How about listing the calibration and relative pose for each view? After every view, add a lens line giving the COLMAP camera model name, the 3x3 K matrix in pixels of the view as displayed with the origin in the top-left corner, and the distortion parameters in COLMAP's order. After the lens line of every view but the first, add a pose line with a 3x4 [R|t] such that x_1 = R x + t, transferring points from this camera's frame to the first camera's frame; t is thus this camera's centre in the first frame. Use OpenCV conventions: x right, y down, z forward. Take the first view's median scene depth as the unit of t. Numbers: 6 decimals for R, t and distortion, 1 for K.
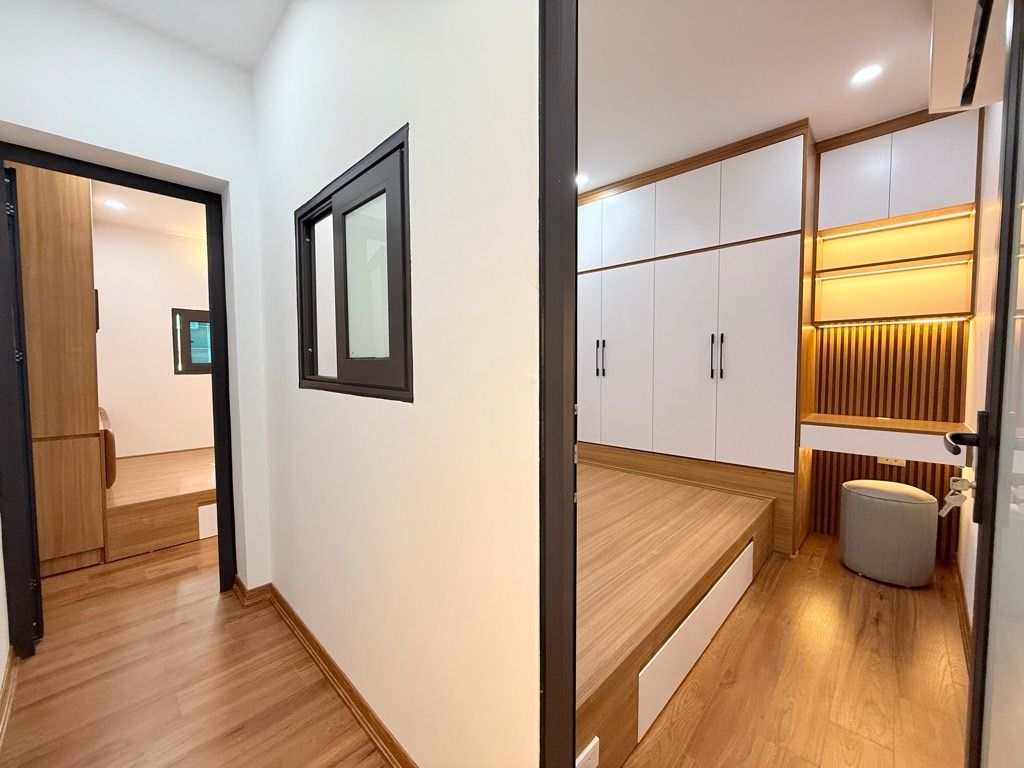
lens RADIAL K [[408.3, 0, 513.7], [0, 408.3, 380.1], [0, 0, 1]] dist [-0.001399, -0.000064]
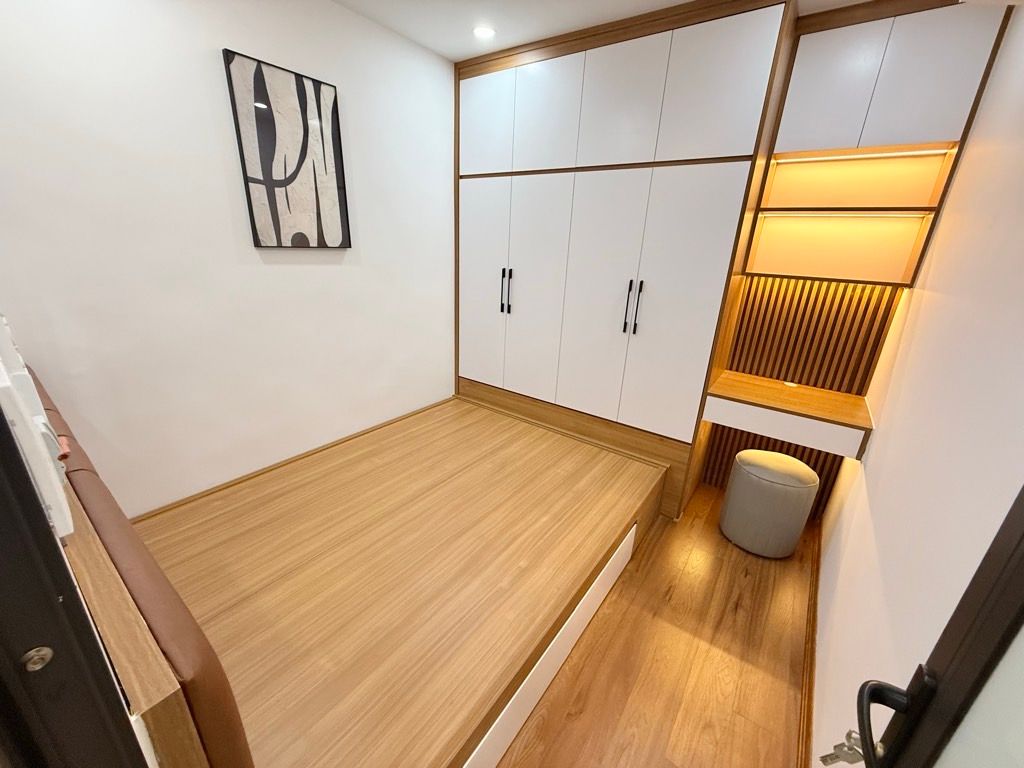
lens RADIAL K [[408.3, 0, 514.6], [0, 408.3, 382.2], [0, 0, 1]] dist [-0.001399, -0.000064]
pose [[0.989607, 0.002717, 0.143772, 0.146723], [-0.044205, 0.957155, 0.286181, -0.153839], [-0.136835, -0.289562, 0.947328, 0.204610]]
